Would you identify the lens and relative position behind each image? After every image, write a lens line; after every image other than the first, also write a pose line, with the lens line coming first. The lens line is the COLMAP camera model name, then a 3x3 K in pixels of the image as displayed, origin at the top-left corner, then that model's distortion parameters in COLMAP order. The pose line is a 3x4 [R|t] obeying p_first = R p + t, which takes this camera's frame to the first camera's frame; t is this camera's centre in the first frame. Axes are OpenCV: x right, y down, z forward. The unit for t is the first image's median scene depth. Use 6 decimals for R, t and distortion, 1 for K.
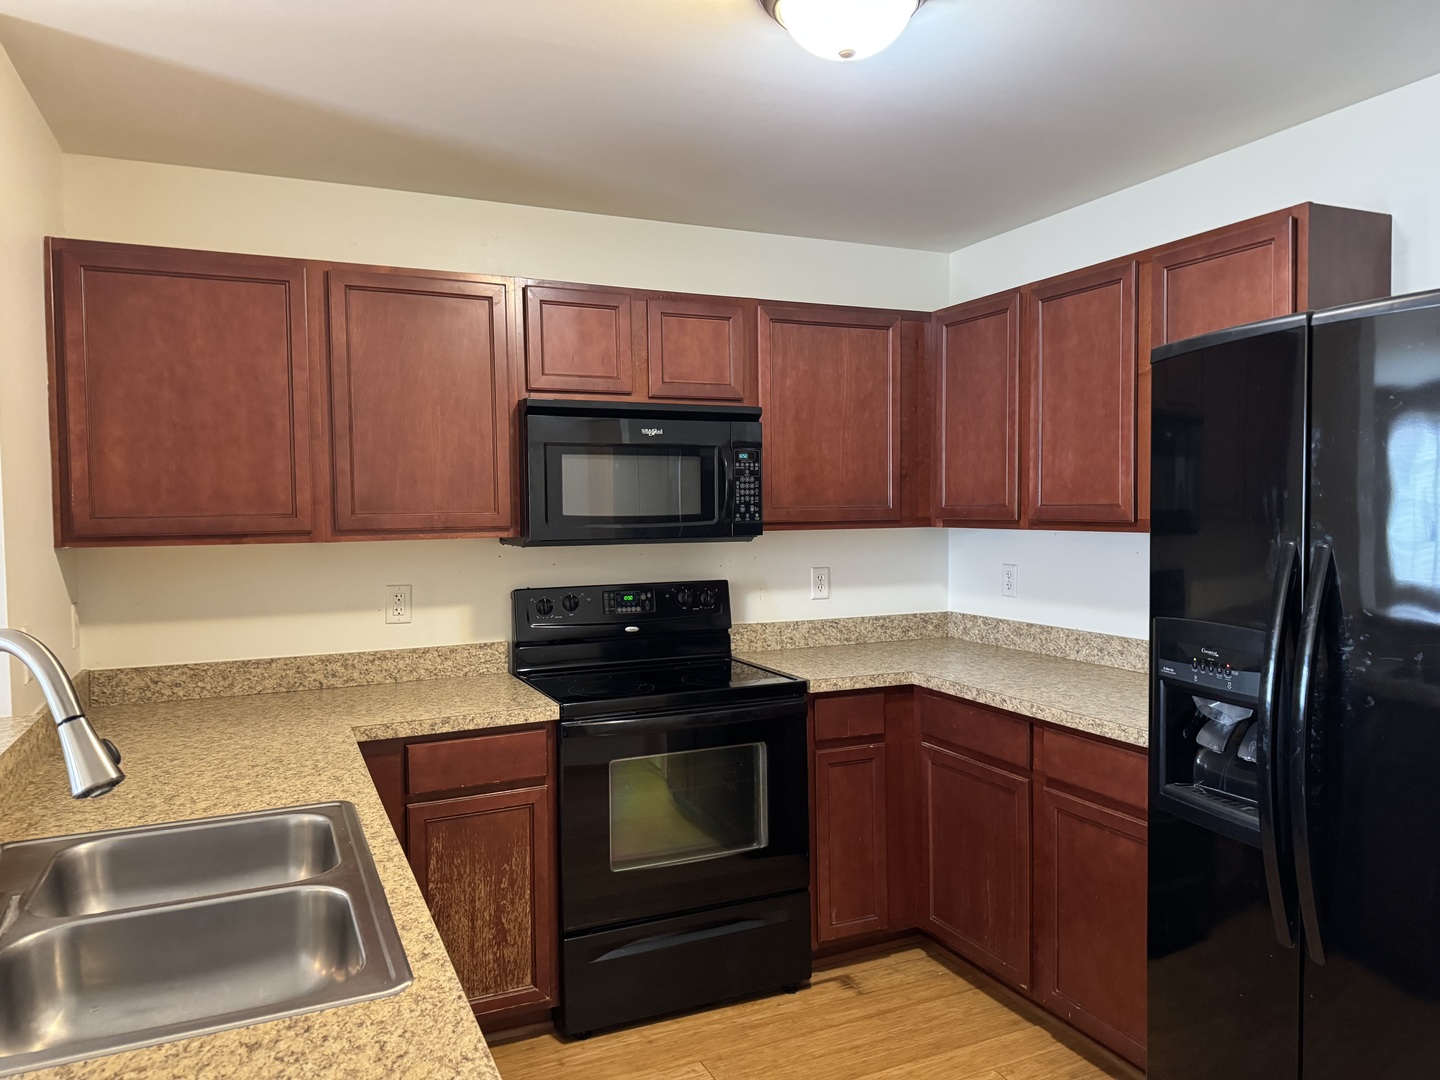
lens RADIAL K [[1012.4, 0, 714.8], [0, 1012.4, 533.3], [0, 0, 1]] dist [0.122576, -0.182242]
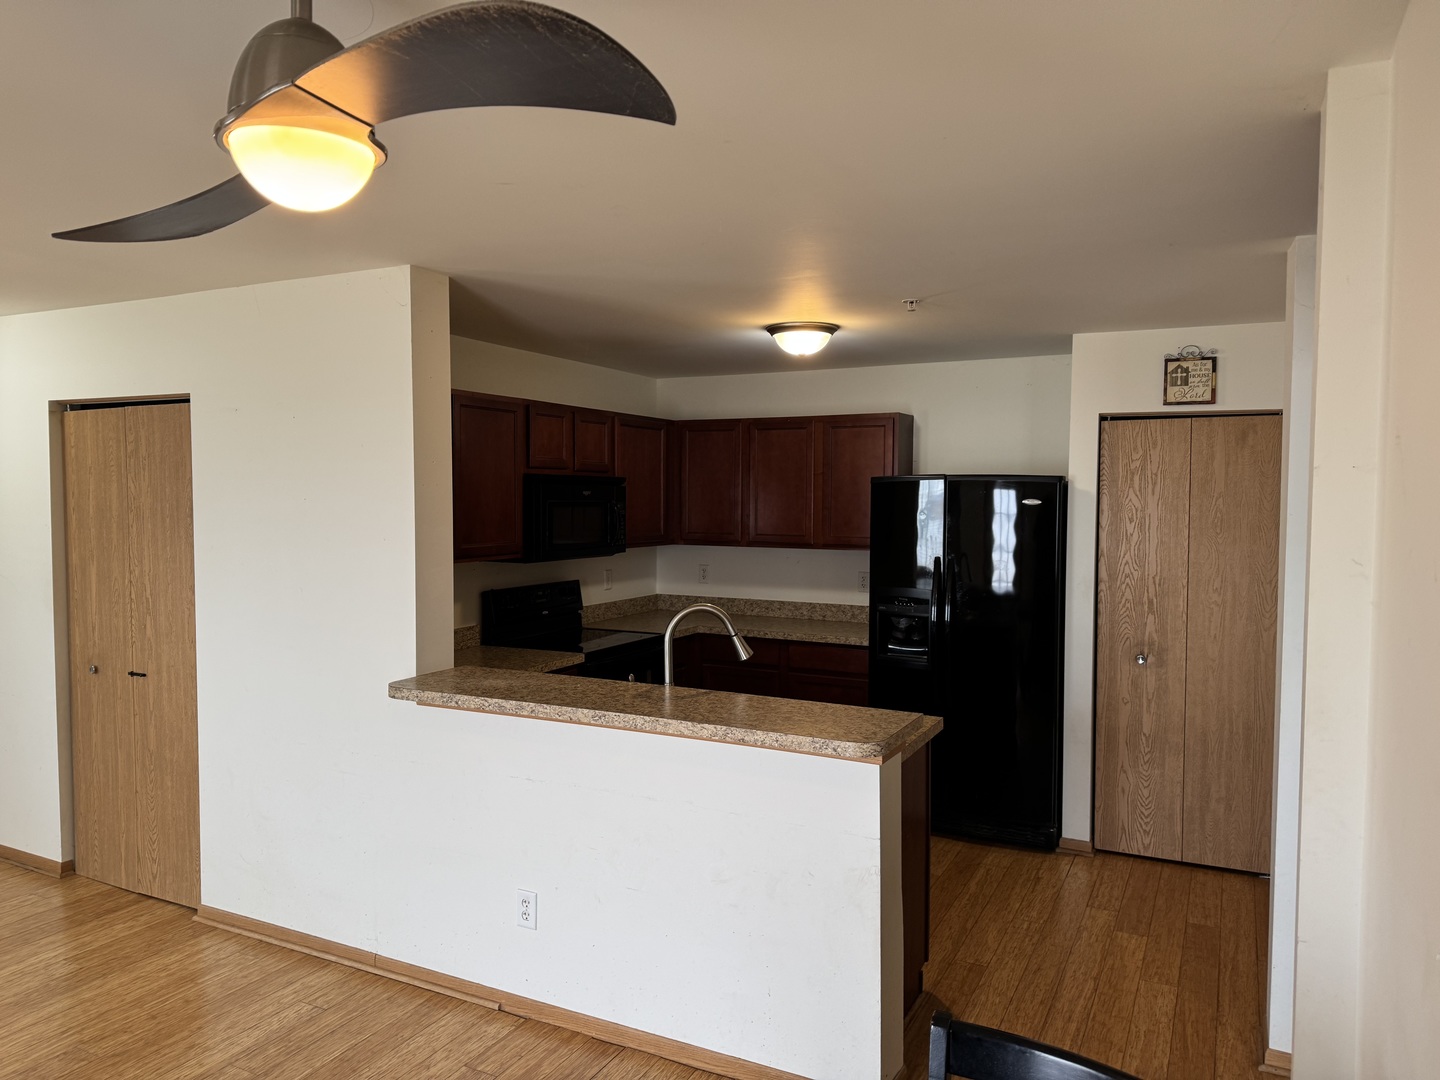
lens RADIAL K [[1015.5, 0, 712.1], [0, 1015.5, 544.6], [0, 0, 1]] dist [0.132616, -0.178342]
pose [[0.781574, -0.015053, 0.623631, -0.937108], [0.002896, 0.999786, 0.020504, -0.047567], [-0.623806, -0.014219, 0.781450, -0.442561]]
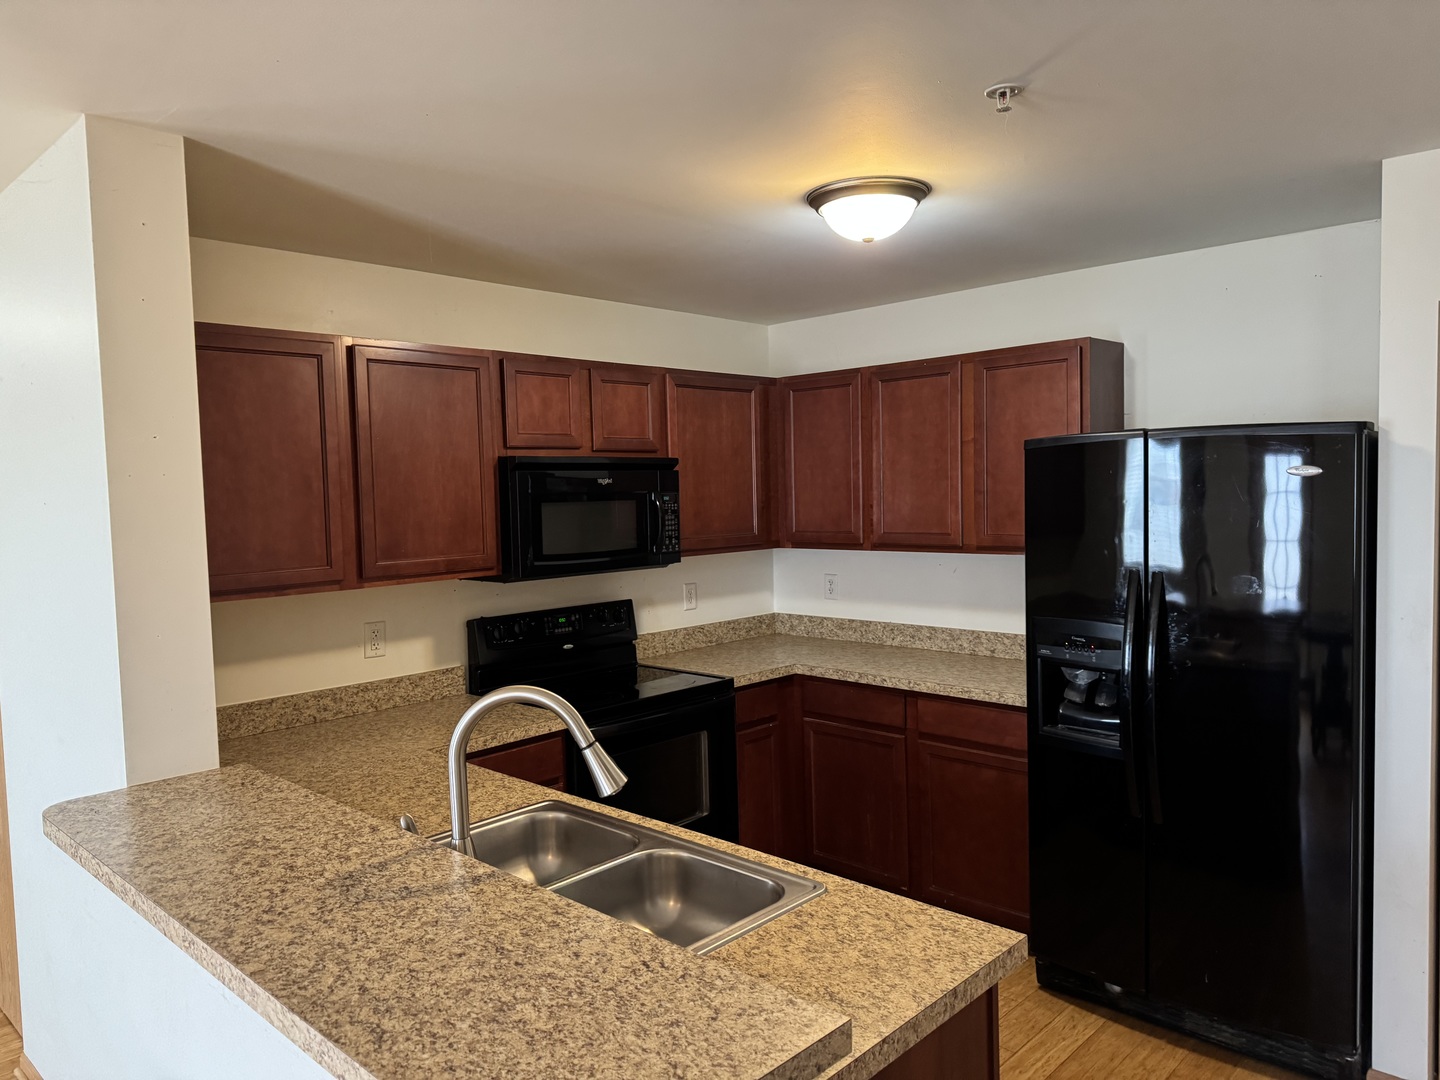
lens RADIAL K [[1009.7, 0, 710.4], [0, 1009.7, 537.9], [0, 0, 1]] dist [0.144740, -0.244928]
pose [[0.928598, -0.031029, 0.369788, -0.383003], [0.025865, 0.999486, 0.018917, -0.051625], [-0.370186, -0.008002, 0.928923, -0.152185]]
